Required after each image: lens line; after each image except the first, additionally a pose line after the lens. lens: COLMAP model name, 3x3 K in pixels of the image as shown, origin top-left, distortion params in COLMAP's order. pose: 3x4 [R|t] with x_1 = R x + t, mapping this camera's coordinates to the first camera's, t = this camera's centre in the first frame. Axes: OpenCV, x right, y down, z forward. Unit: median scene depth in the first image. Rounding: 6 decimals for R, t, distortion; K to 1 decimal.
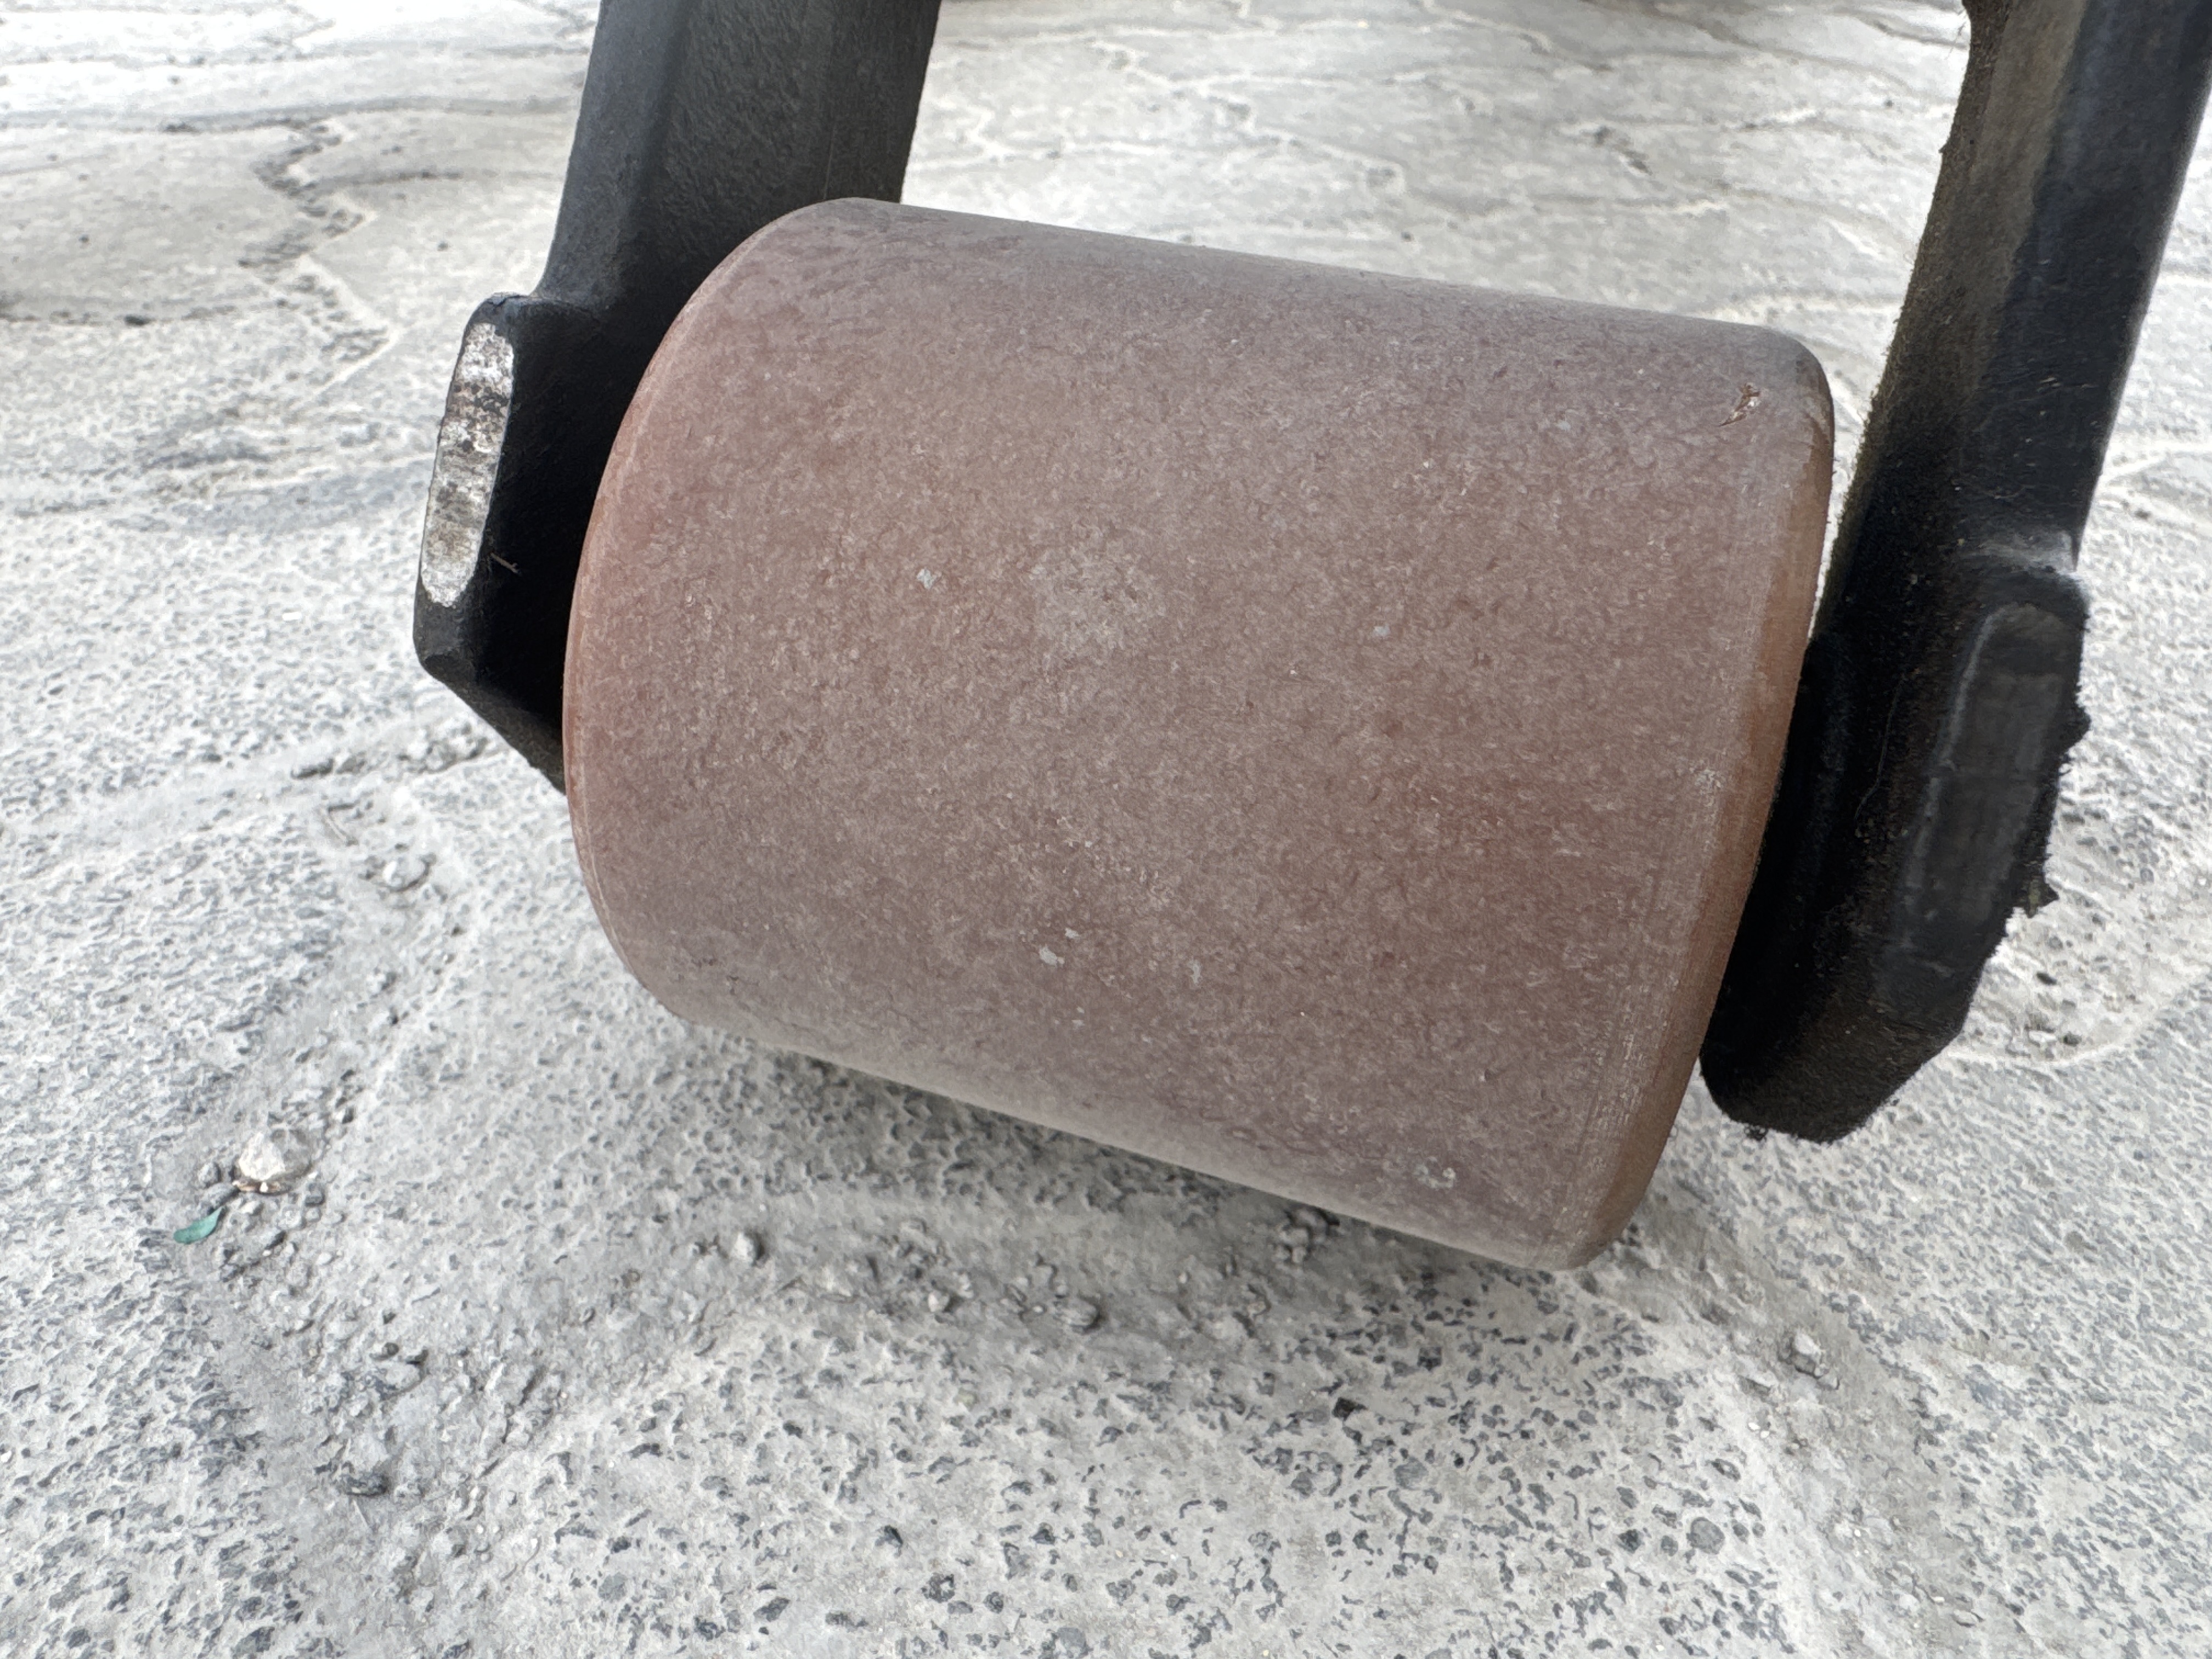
lens RADIAL K [[1495.8, 0, 1111.7], [0, 1495.8, 825.0], [0, 0, 1]] dist [-0.026045, -0.002235]
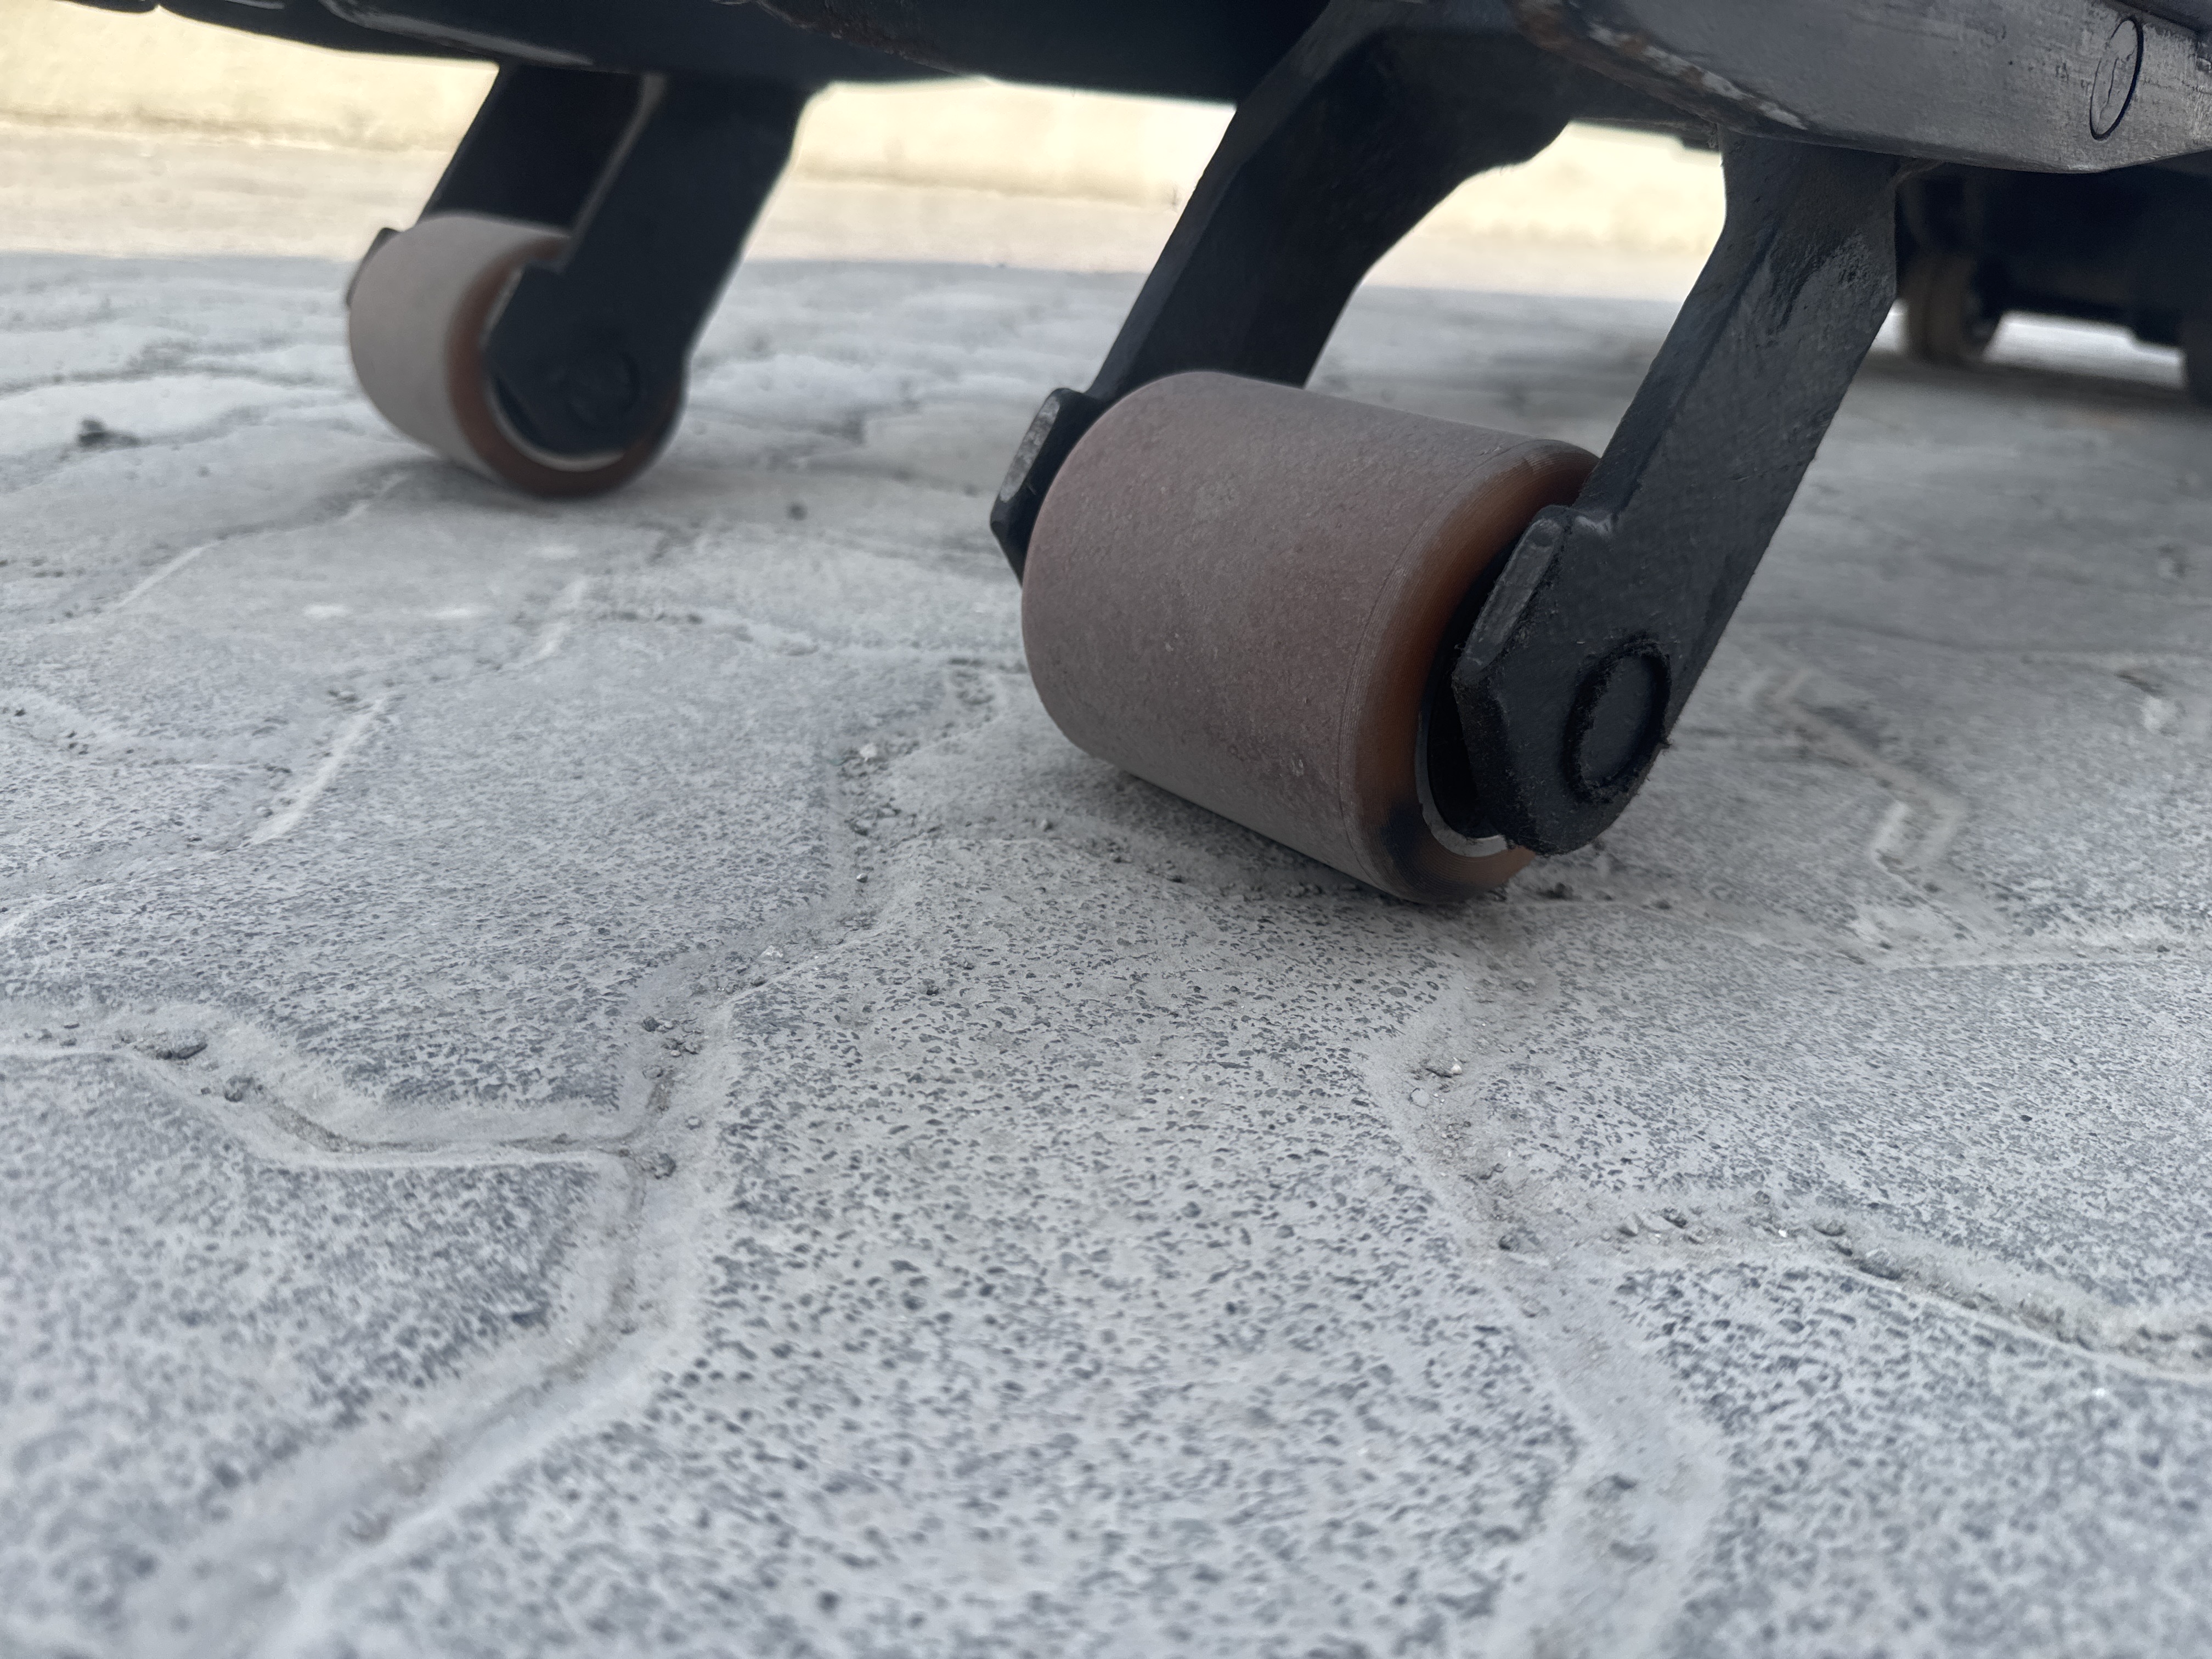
lens RADIAL K [[1564.7, 0, 1115.3], [0, 1564.7, 834.2], [0, 0, 1]] dist [-0.002942, -0.011178]
pose [[0.870980, 0.196425, -0.450345, 1.020063], [-0.292937, 0.943479, -0.155035, 0.749349], [0.394438, 0.266955, 0.879291, -1.080962]]
